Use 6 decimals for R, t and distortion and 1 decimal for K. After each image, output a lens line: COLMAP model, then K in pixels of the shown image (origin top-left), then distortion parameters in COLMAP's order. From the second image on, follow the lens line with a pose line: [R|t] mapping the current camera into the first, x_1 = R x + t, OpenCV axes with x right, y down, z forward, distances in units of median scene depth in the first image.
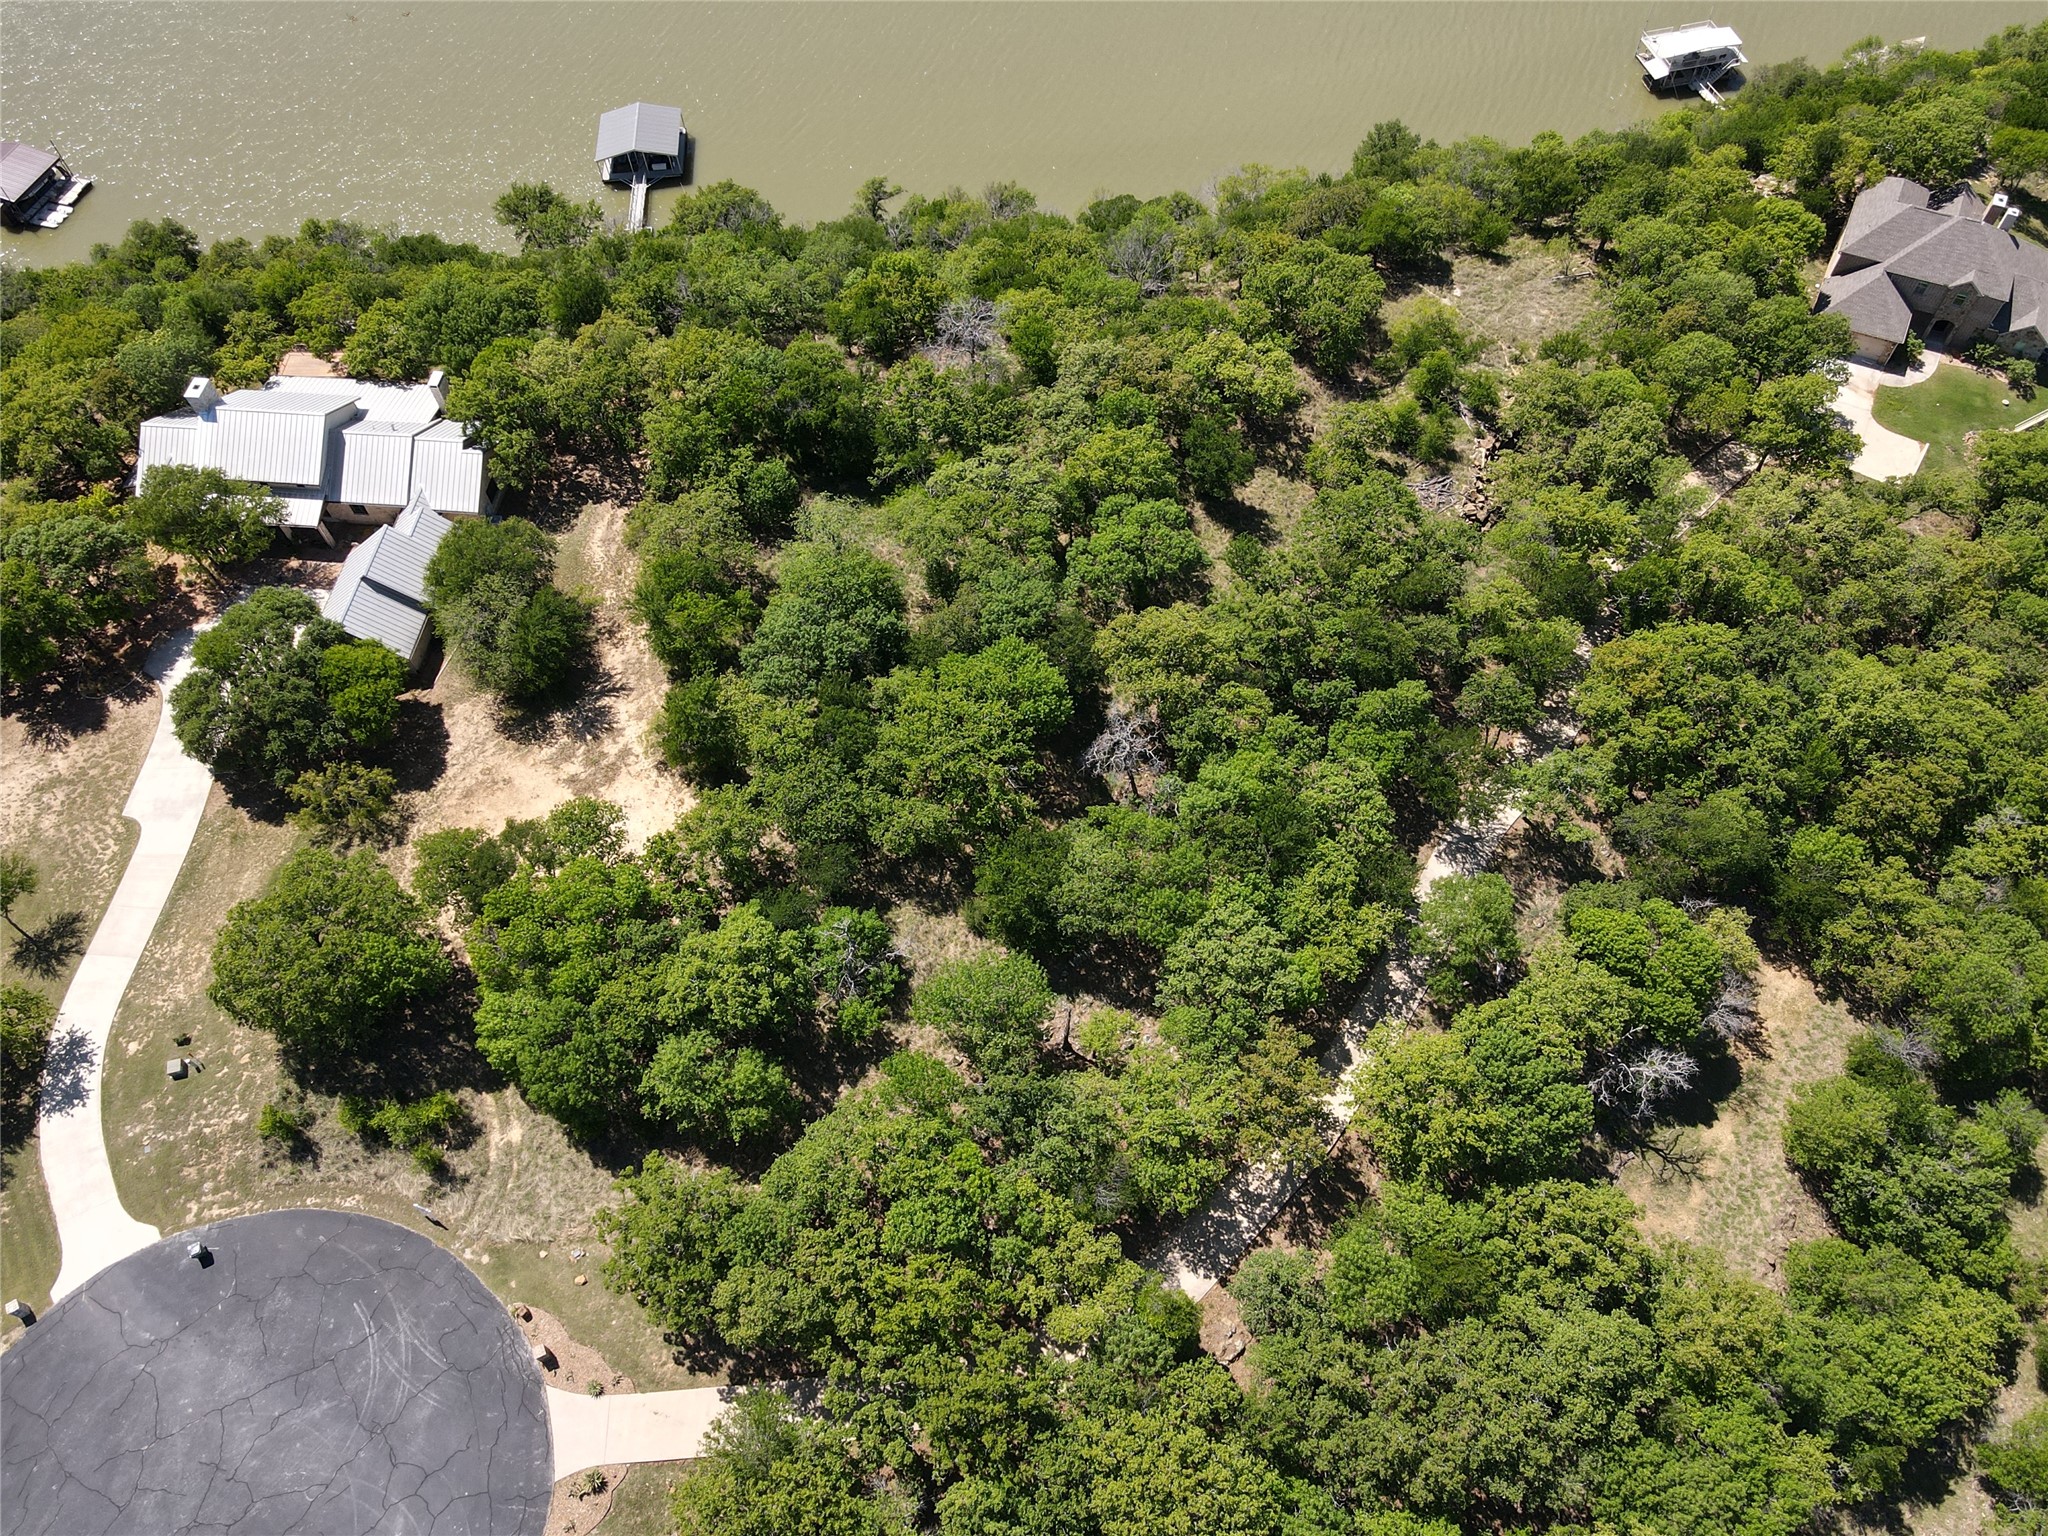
lens RADIAL K [[1494.4, 0, 1029.6], [0, 1494.4, 766.0], [0, 0, 1]] dist [0.017839, 0.001671]
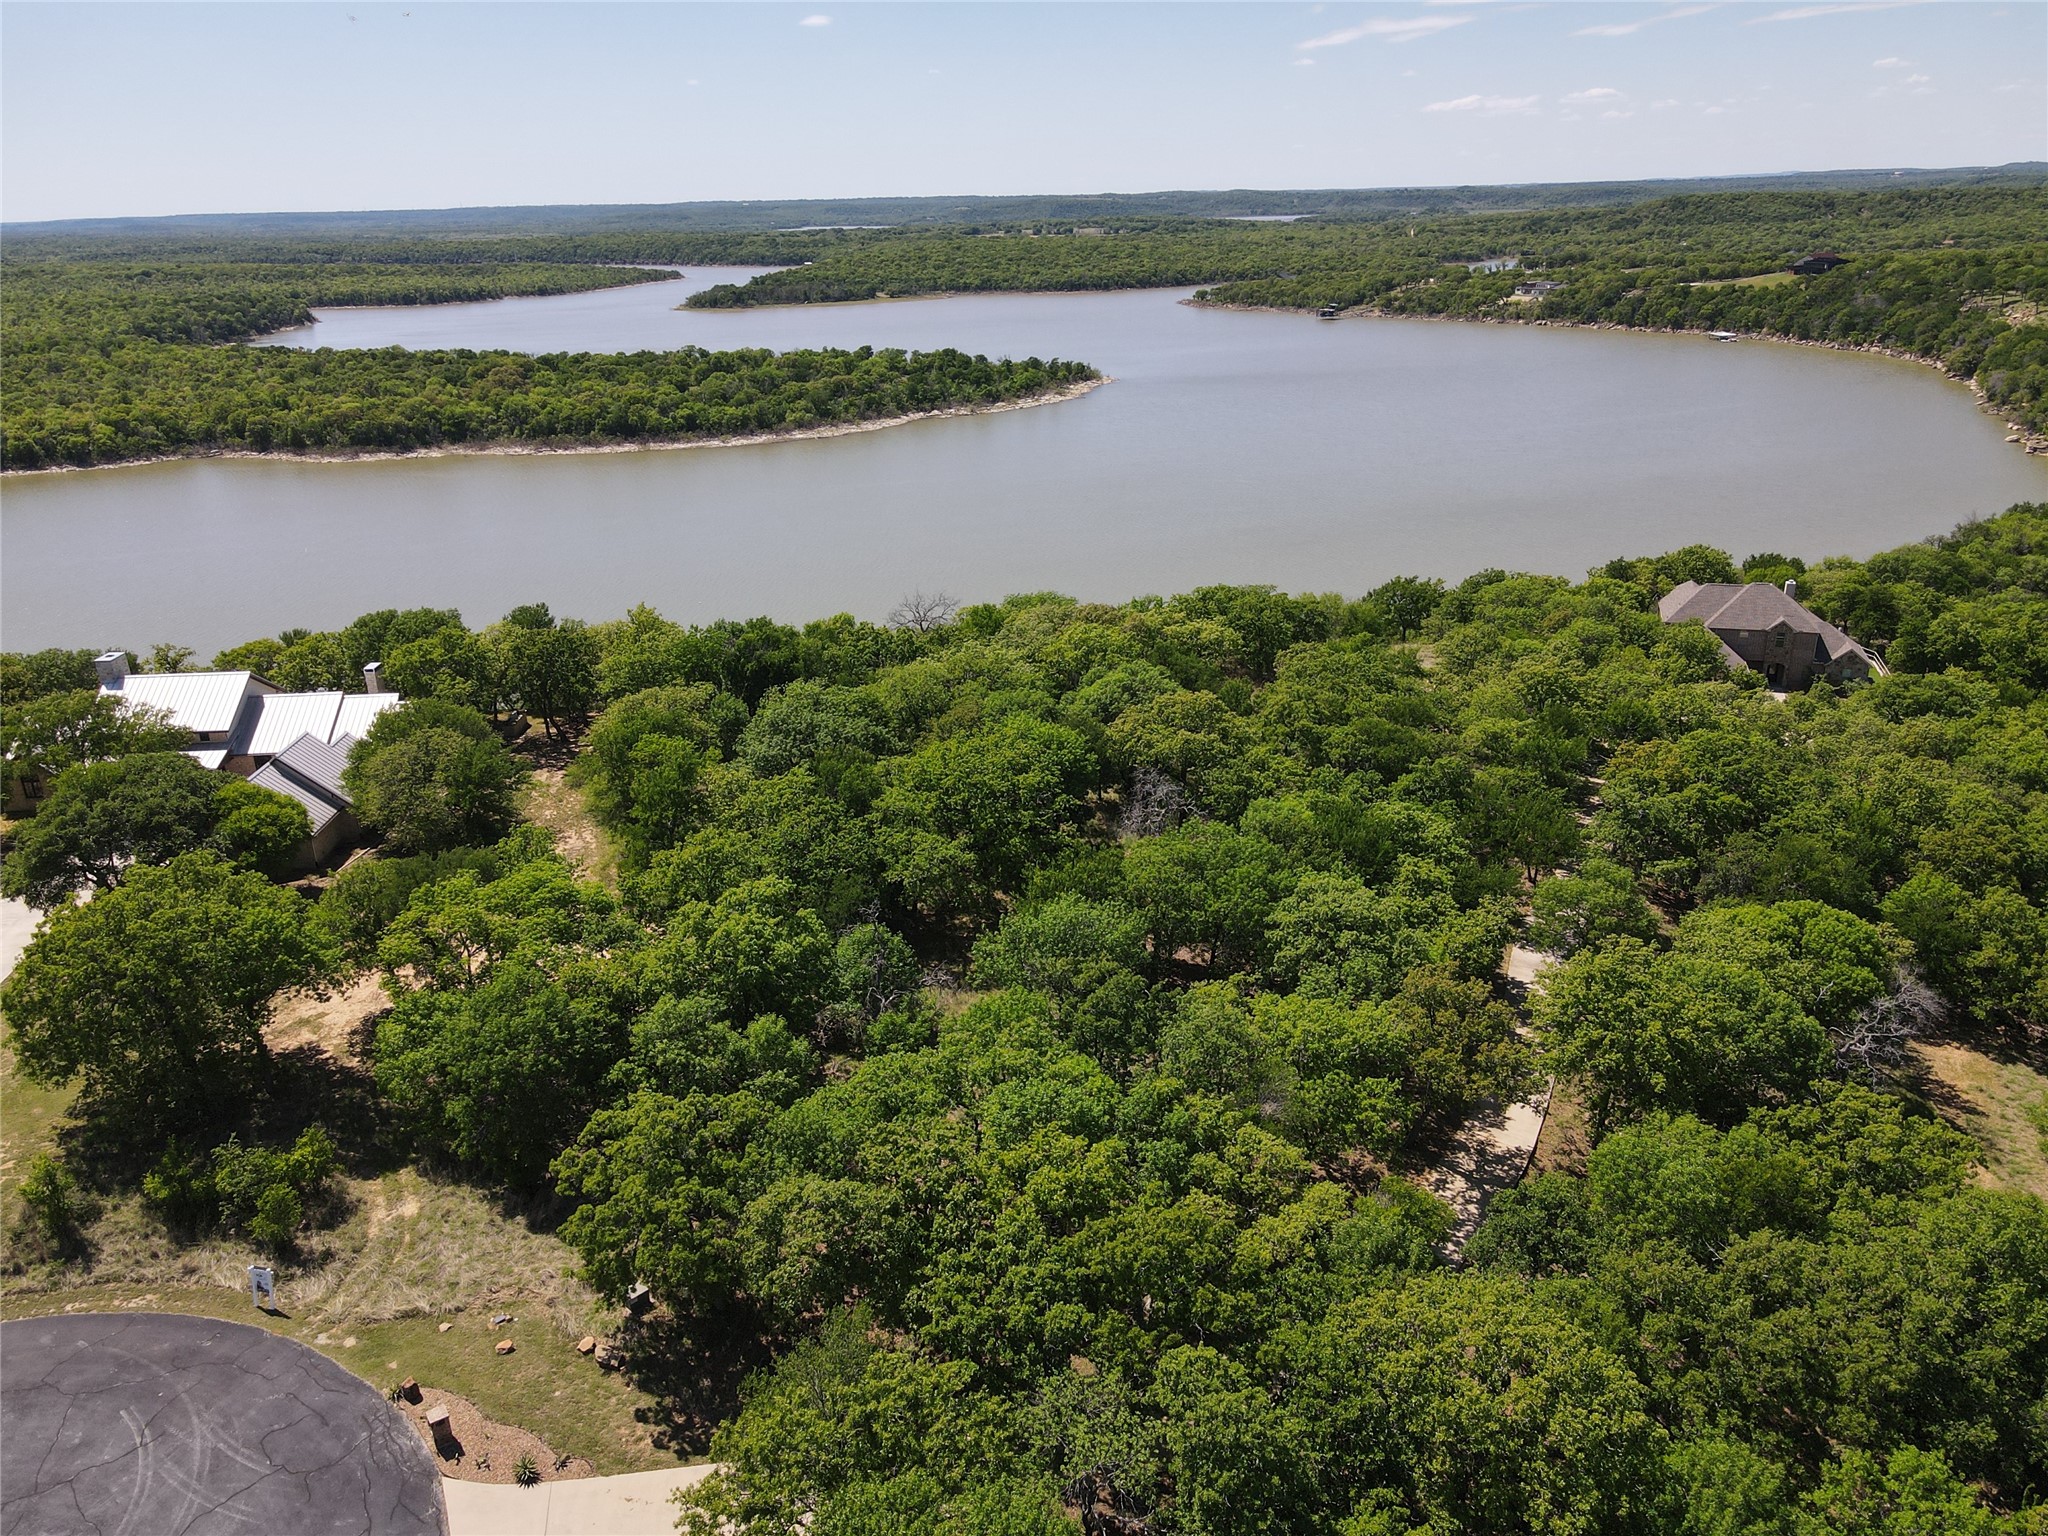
lens RADIAL K [[1494.4, 0, 1029.6], [0, 1494.4, 766.0], [0, 0, 1]] dist [0.017839, 0.001671]
pose [[0.988926, -0.044115, 0.141698, -0.127865], [0.120664, 0.794877, -0.594652, 0.452357], [-0.086399, 0.605165, 0.791398, 0.260447]]
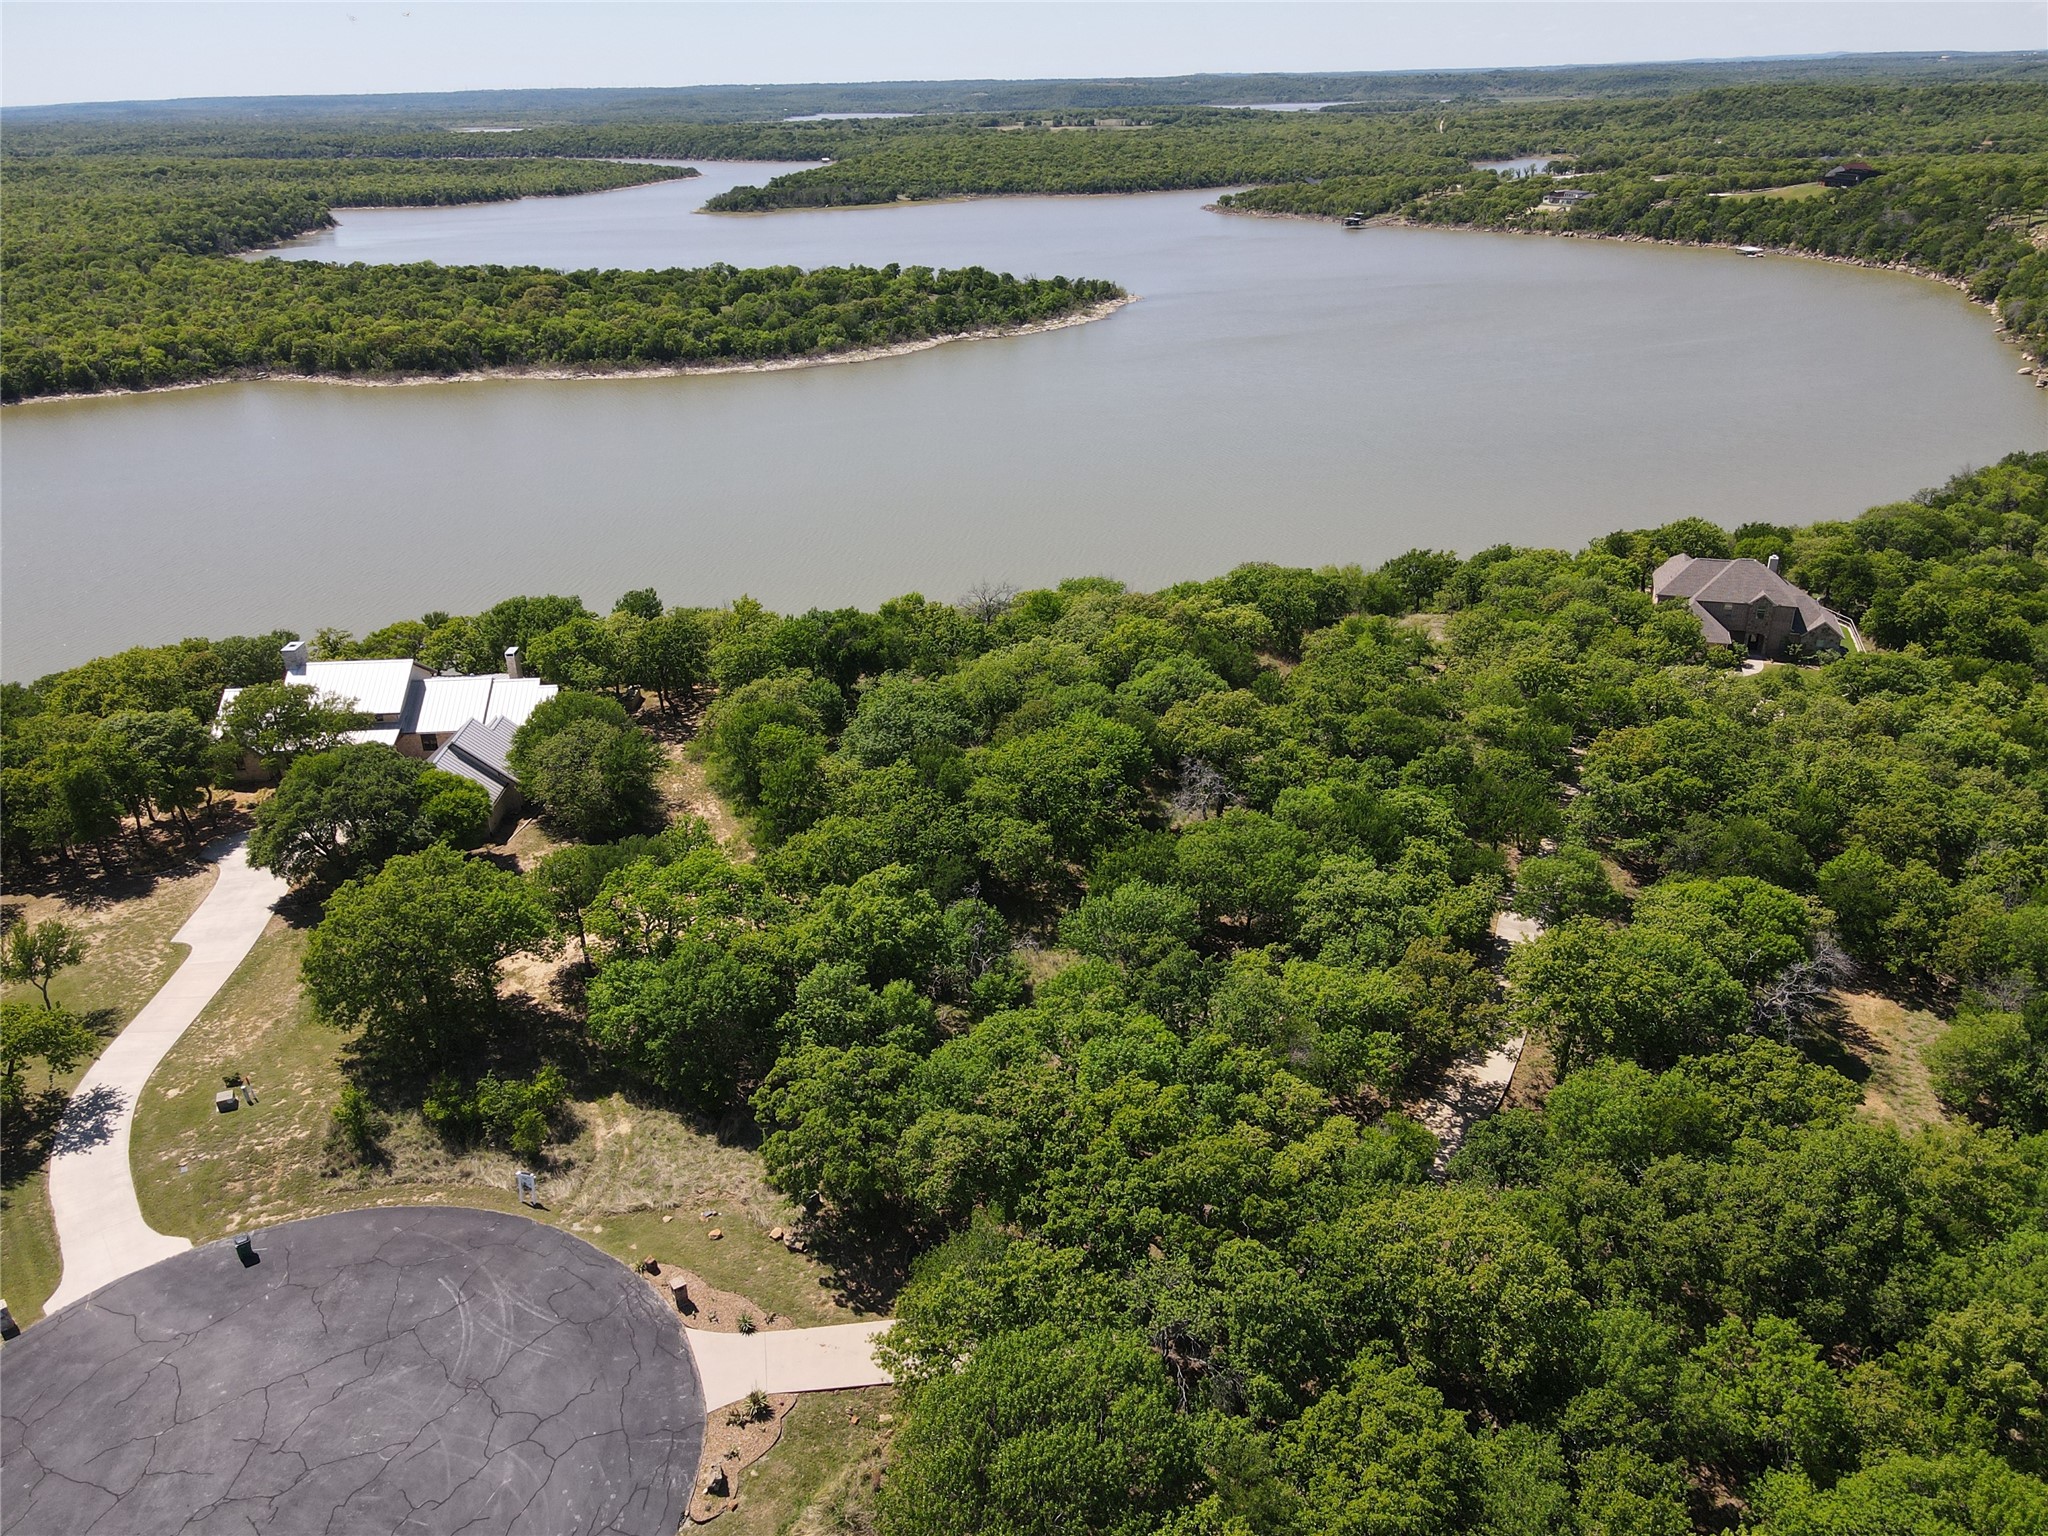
lens RADIAL K [[1494.4, 0, 1029.6], [0, 1494.4, 766.0], [0, 0, 1]] dist [0.017839, 0.001671]
pose [[0.990481, -0.048560, 0.128799, -0.178797], [0.111242, 0.833491, -0.541219, 0.489899], [-0.081071, 0.550395, 0.830959, 0.108953]]
